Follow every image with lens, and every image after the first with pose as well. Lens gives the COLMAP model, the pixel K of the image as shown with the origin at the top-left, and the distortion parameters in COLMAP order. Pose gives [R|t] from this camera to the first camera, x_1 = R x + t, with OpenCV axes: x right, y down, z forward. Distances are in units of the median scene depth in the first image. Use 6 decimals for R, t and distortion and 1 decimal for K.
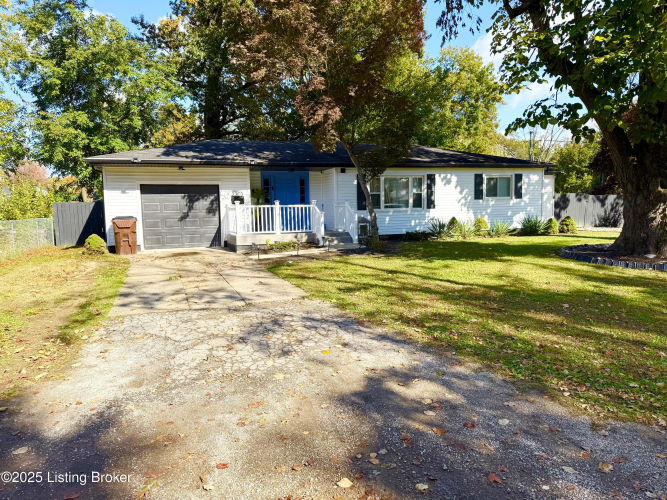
lens RADIAL K [[467.0, 0, 333.5], [0, 467.0, 250.0], [0, 0, 1]] dist [0.001605, -0.002270]
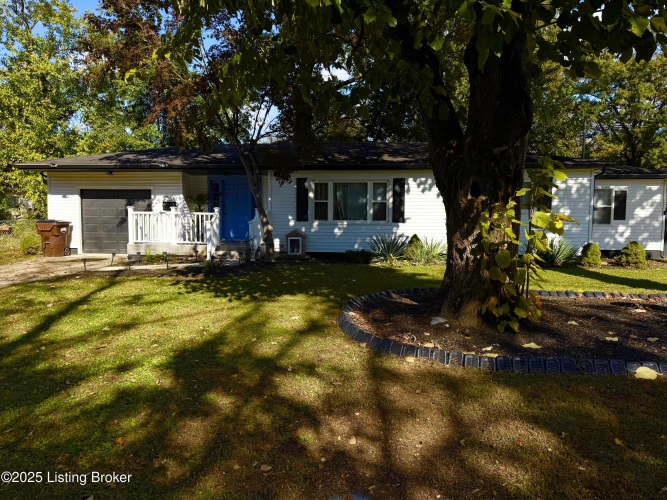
lens RADIAL K [[467.0, 0, 333.5], [0, 467.0, 250.0], [0, 0, 1]] dist [0.001605, -0.002270]
pose [[0.904514, 0.058070, -0.422472, 0.488969], [-0.066646, 0.997761, -0.005543, -0.035830], [0.421204, 0.033169, 0.906359, 0.290241]]
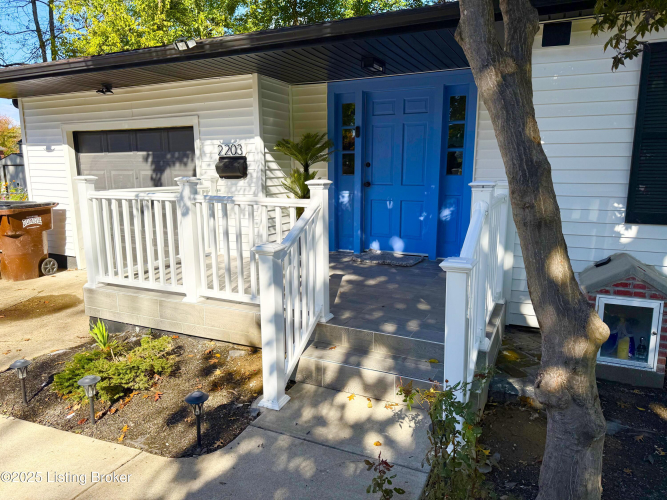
lens RADIAL K [[467.0, 0, 333.5], [0, 467.0, 250.0], [0, 0, 1]] dist [0.001605, -0.002270]
pose [[0.689695, 0.149627, -0.708472, 0.115281], [-0.076629, 0.988005, 0.134065, -0.097877], [0.720034, -0.038174, 0.692888, 0.796896]]
